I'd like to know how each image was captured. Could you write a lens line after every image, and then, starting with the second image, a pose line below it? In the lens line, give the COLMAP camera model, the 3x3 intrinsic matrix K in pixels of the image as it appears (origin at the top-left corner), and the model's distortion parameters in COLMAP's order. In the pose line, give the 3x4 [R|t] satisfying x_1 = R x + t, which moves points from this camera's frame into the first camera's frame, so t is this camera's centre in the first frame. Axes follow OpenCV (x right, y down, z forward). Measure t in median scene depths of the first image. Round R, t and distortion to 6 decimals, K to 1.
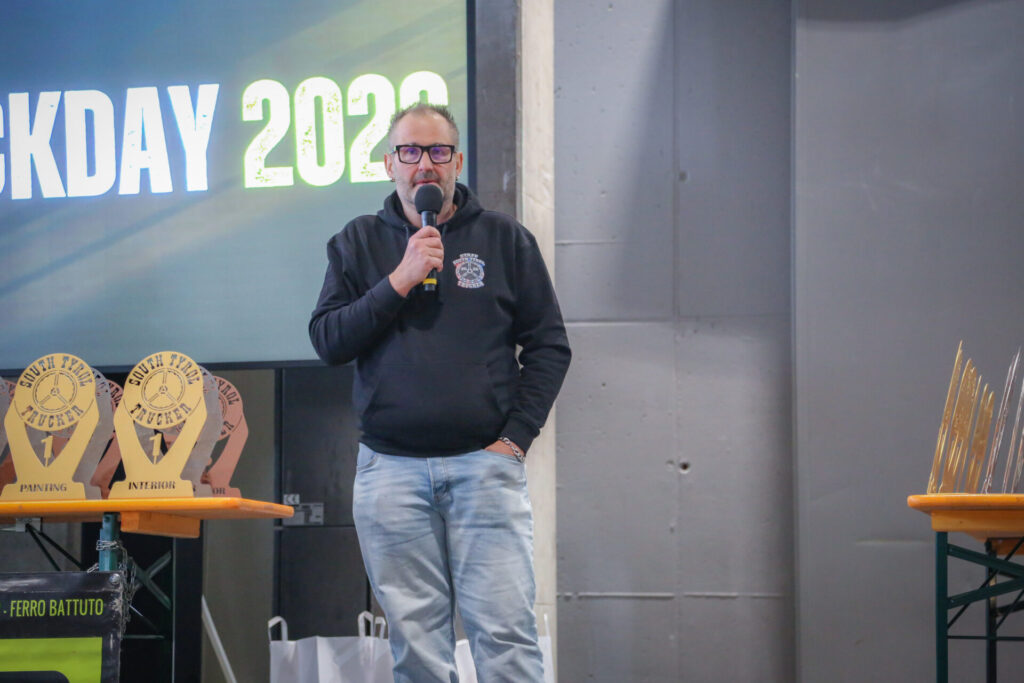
lens RADIAL K [[3536.5, 0, 512.0], [0, 3536.5, 341.5], [0, 0, 1]] dist [1.072649, -1.628381]
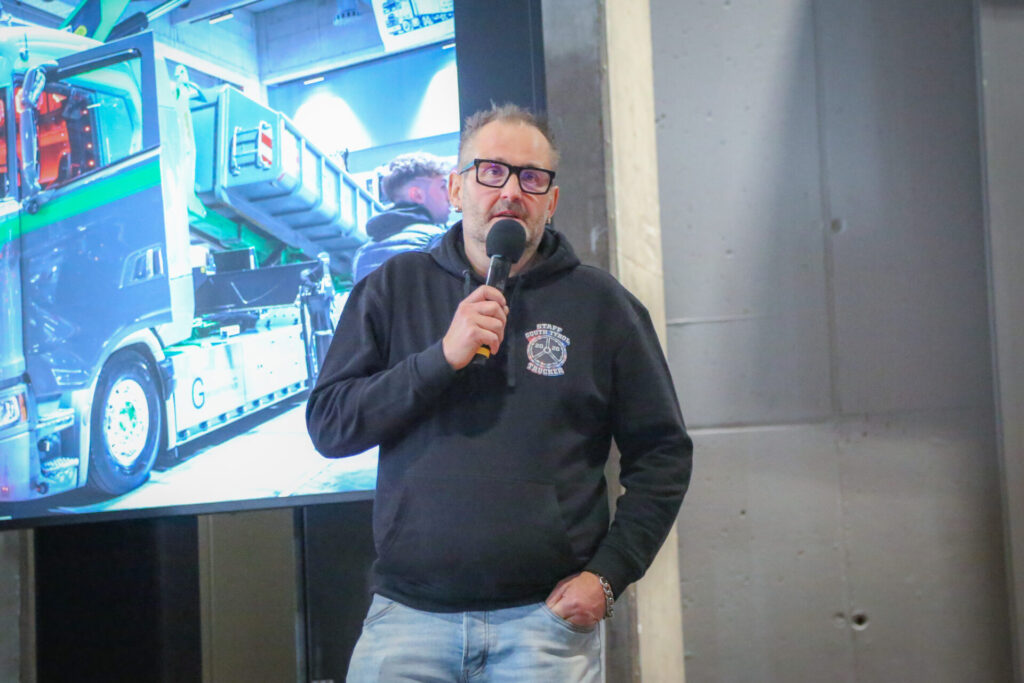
lens RADIAL K [[4061.0, 0, 512.0], [0, 4061.0, 341.5], [0, 0, 1]] dist [1.469826, -32.878247]
pose [[0.998447, -0.047381, -0.029286, 0.004791], [0.046240, 0.998189, -0.038483, 0.007433], [0.031056, 0.037069, 0.998830, 0.154790]]
